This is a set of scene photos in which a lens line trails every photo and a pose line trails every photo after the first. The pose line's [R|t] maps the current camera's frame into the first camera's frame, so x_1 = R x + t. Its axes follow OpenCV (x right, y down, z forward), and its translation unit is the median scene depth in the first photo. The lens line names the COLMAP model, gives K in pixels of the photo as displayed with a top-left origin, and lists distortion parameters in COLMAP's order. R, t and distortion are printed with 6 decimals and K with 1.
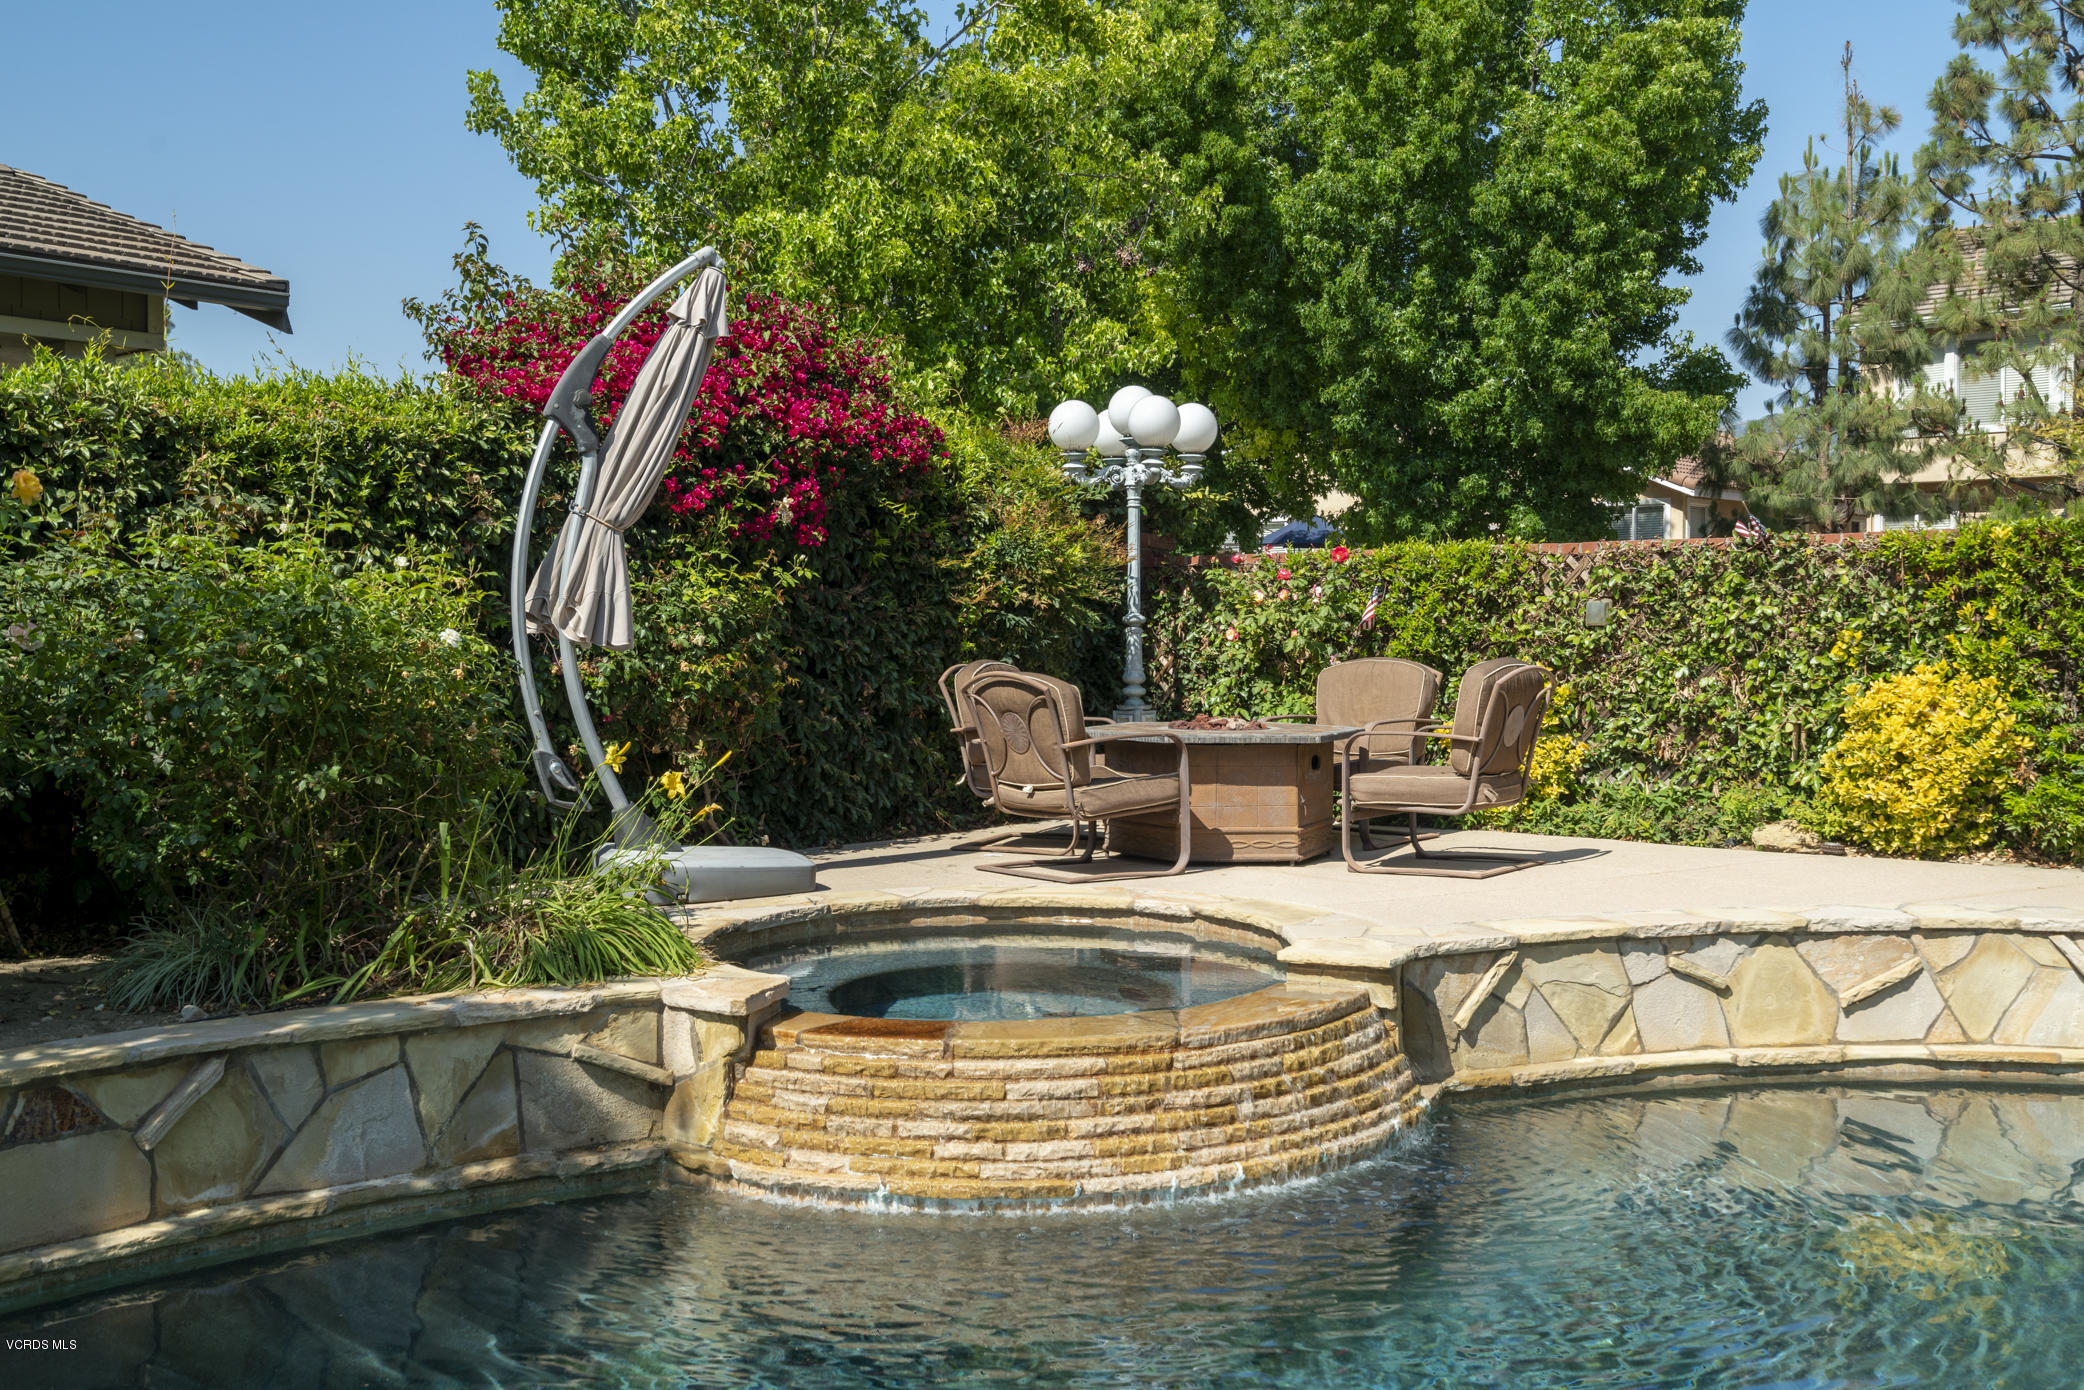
lens RADIAL K [[2054.8, 0, 1012.8], [0, 2054.8, 695.7], [0, 0, 1]] dist [0.007783, 0.019082]
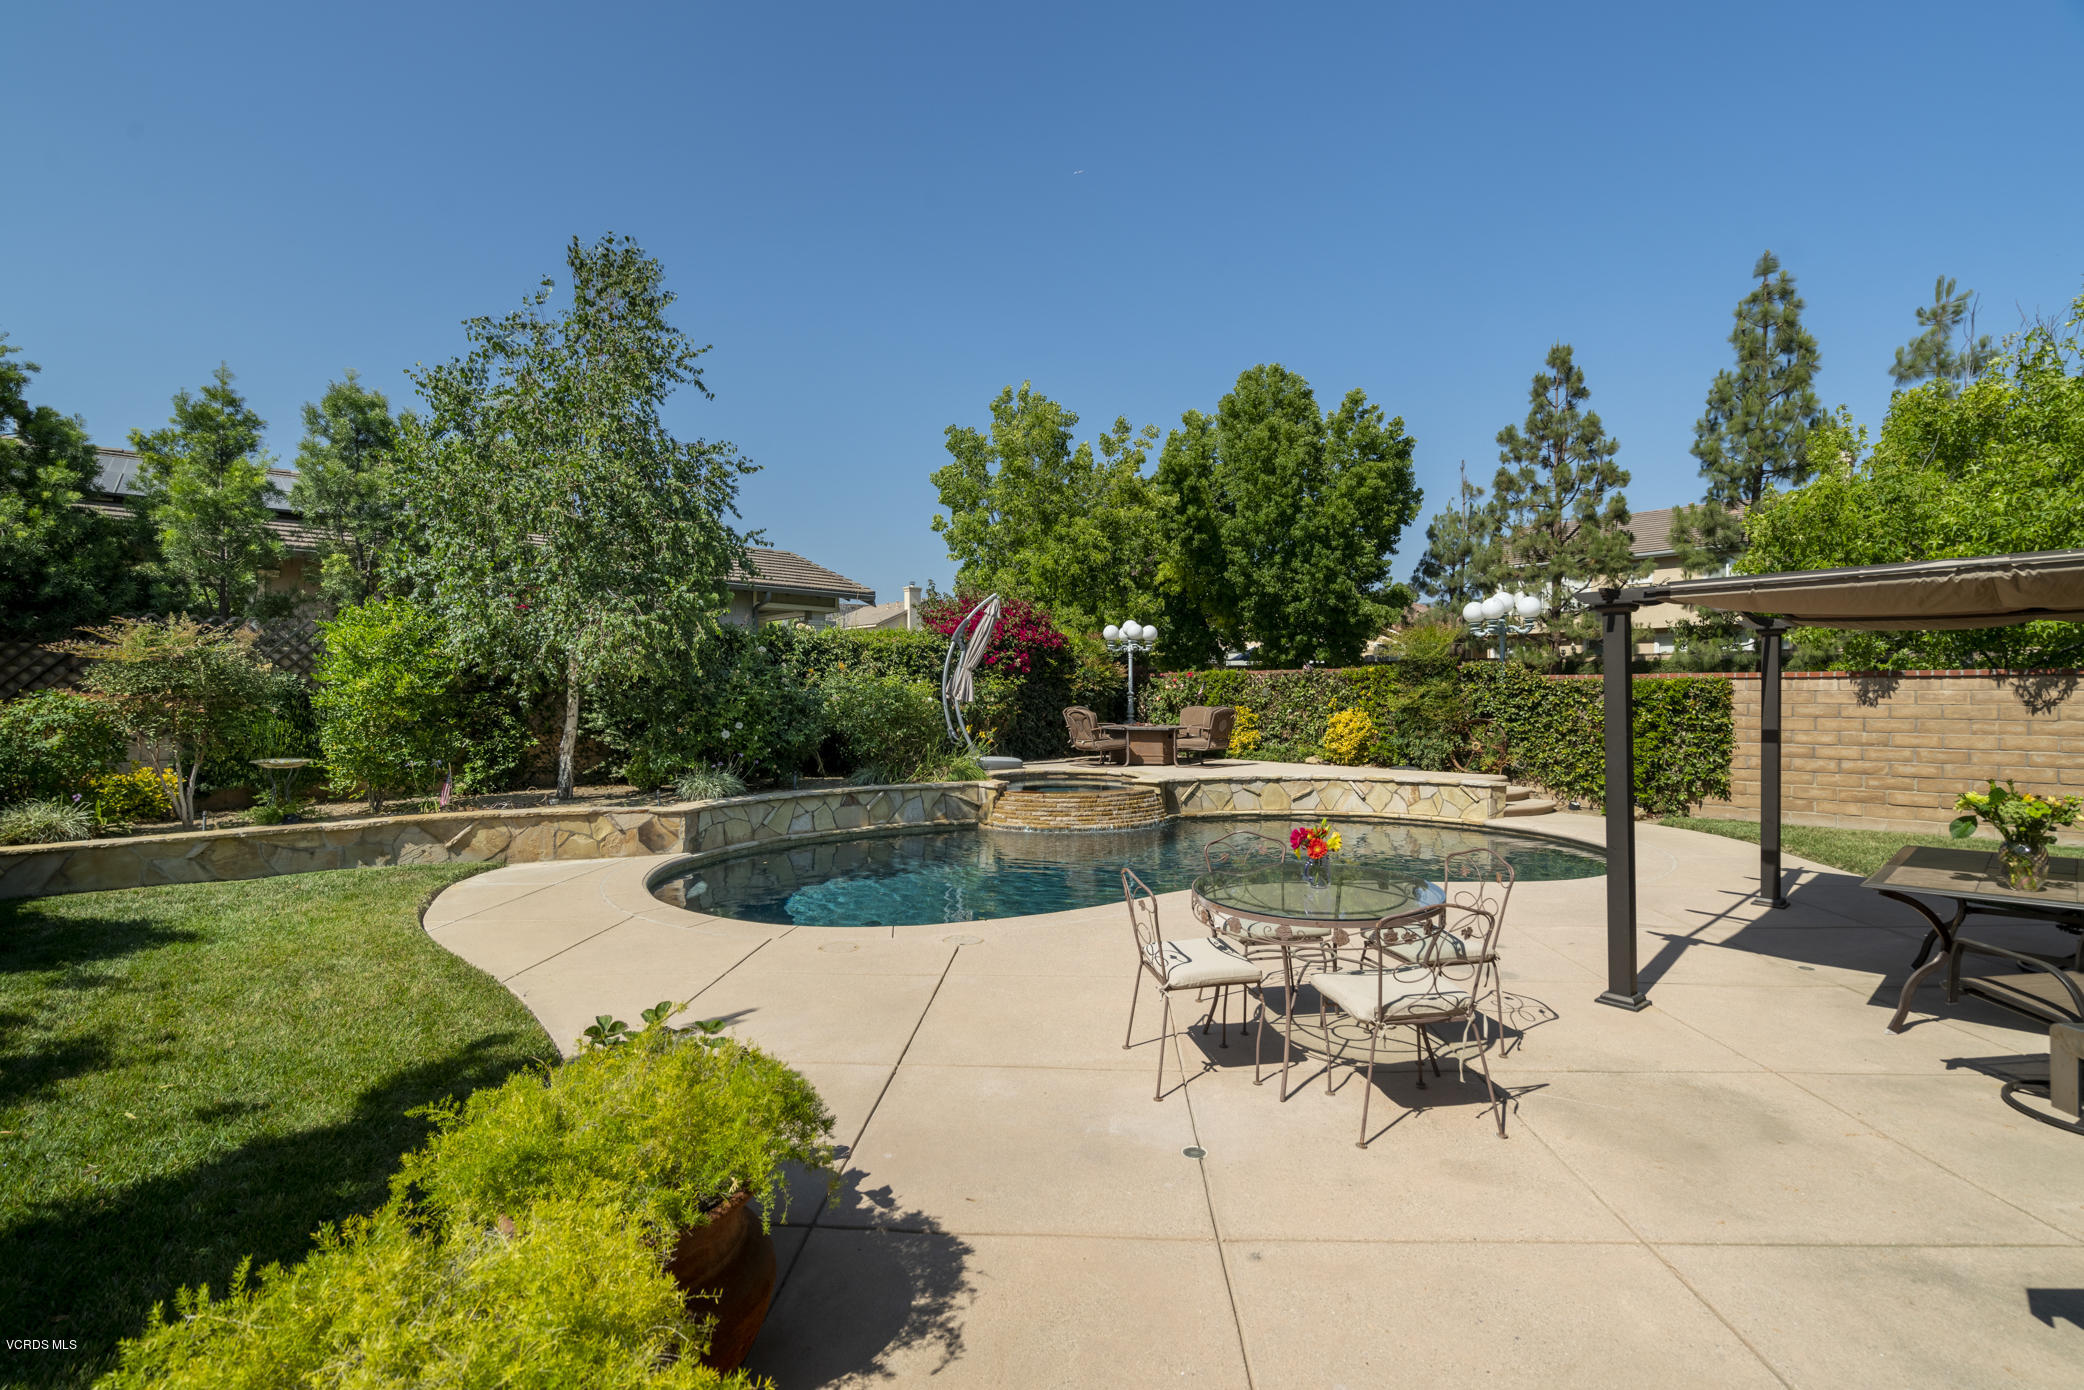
lens RADIAL K [[950.5, 0, 1013.2], [0, 950.5, 693.0], [0, 0, 1]] dist [-0.001708, 0.000068]
pose [[0.988851, 0.003481, -0.148867, 0.128684], [-0.008214, 0.999480, -0.031194, 0.012590], [0.148681, 0.032069, 0.988365, -0.629904]]
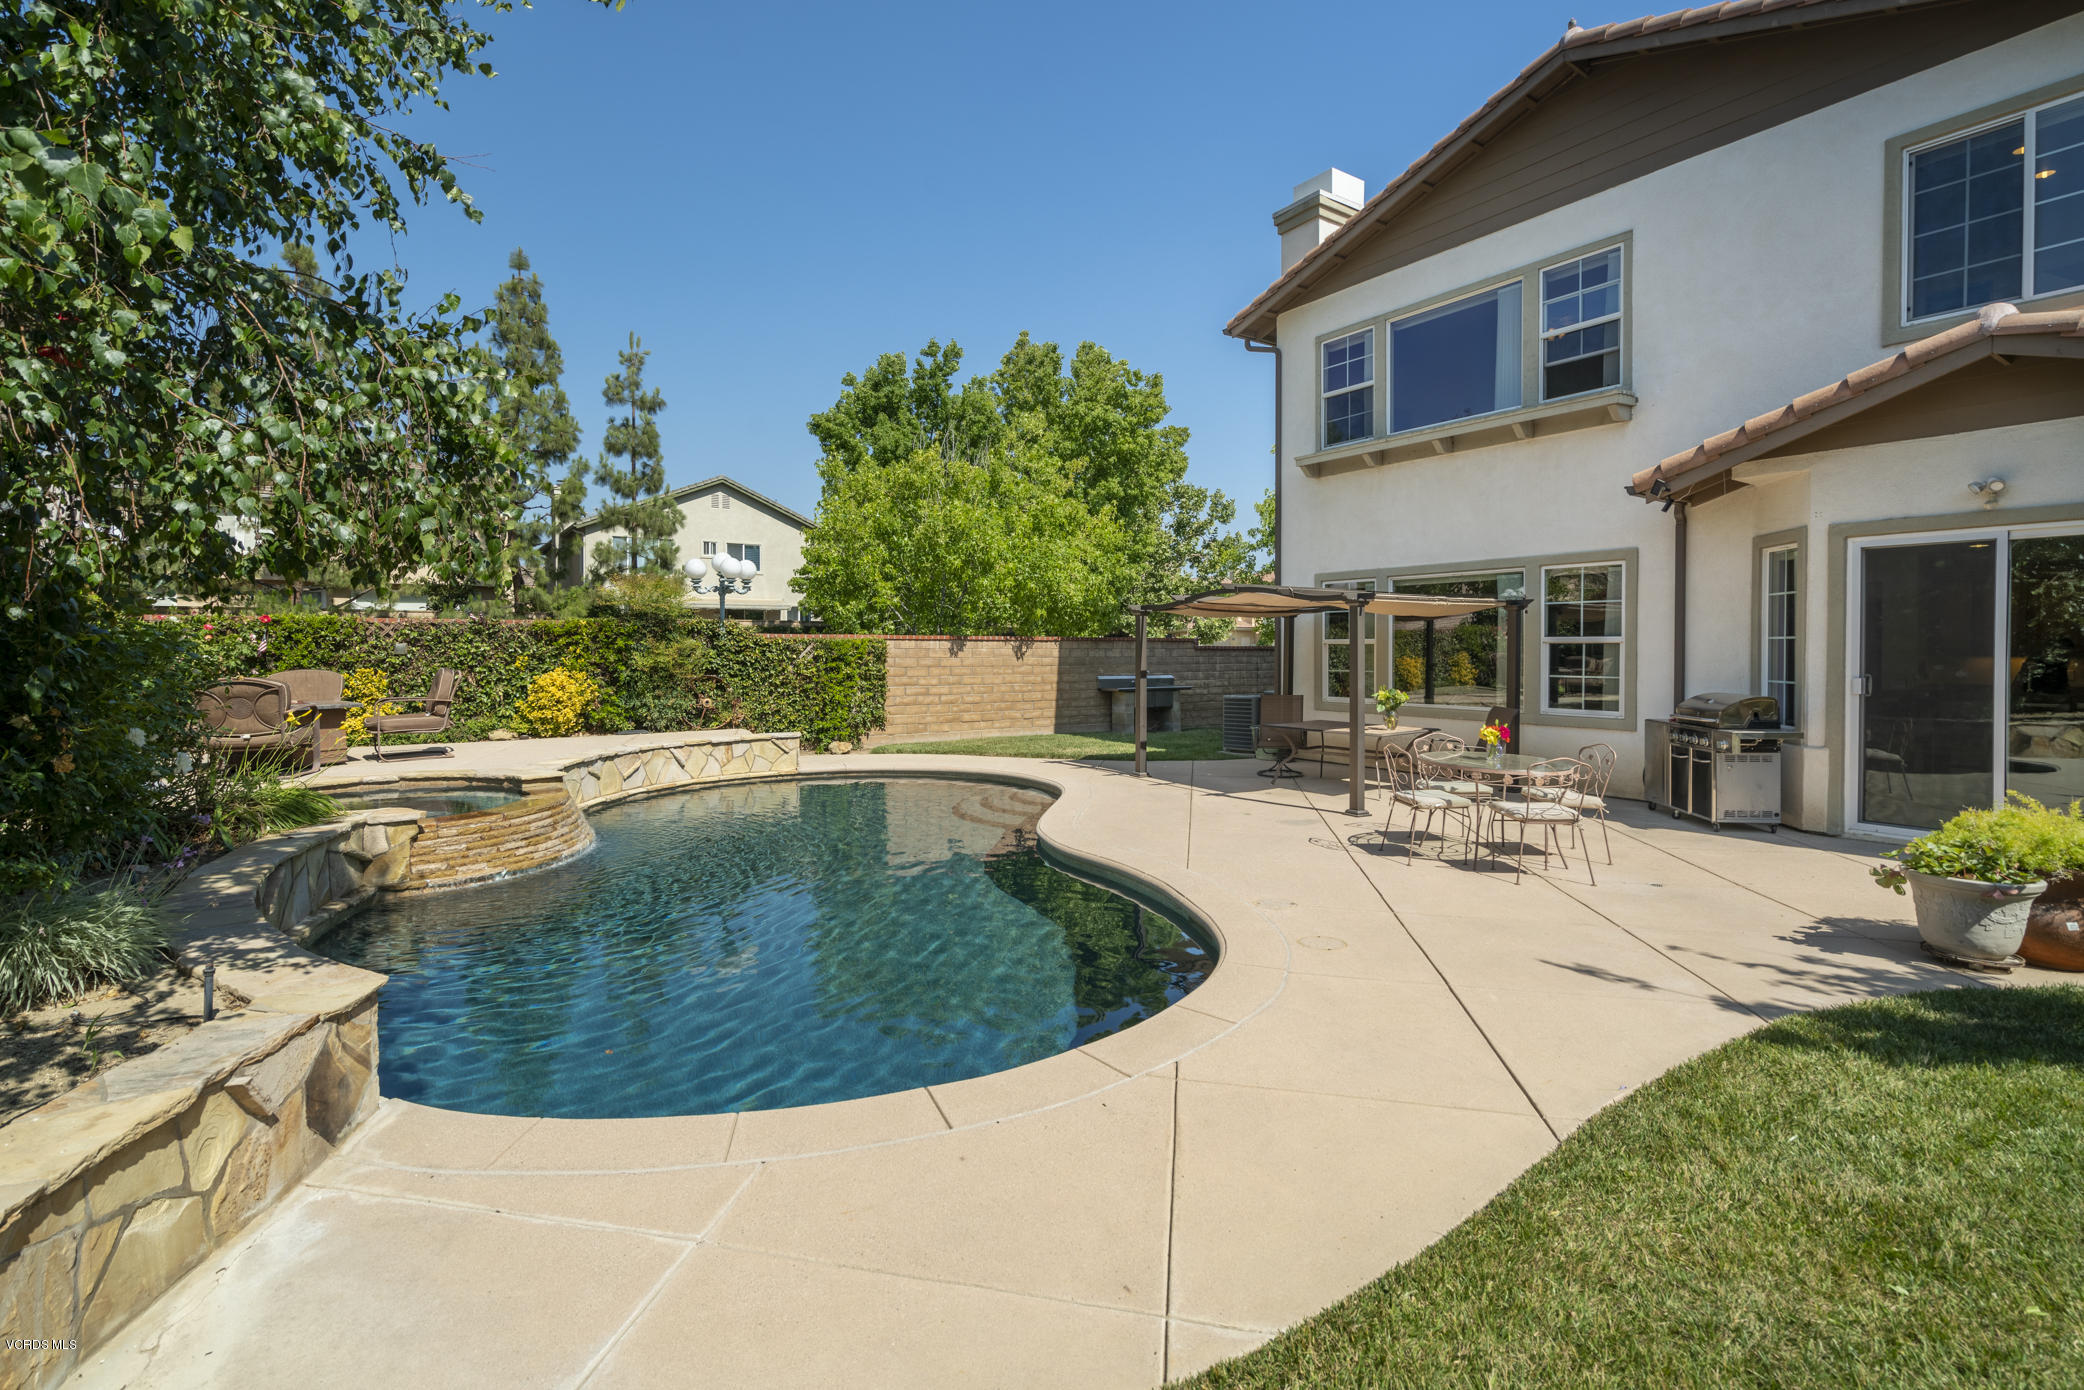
lens RADIAL K [[969.2, 0, 1040.8], [0, 969.2, 657.9], [0, 0, 1]] dist [-0.000267, 0.000045]
pose [[0.270833, -0.002756, 0.962622, -0.665041], [0.030927, 0.999505, -0.005839, -0.001334], [-0.962129, 0.031352, 0.270784, 0.001714]]
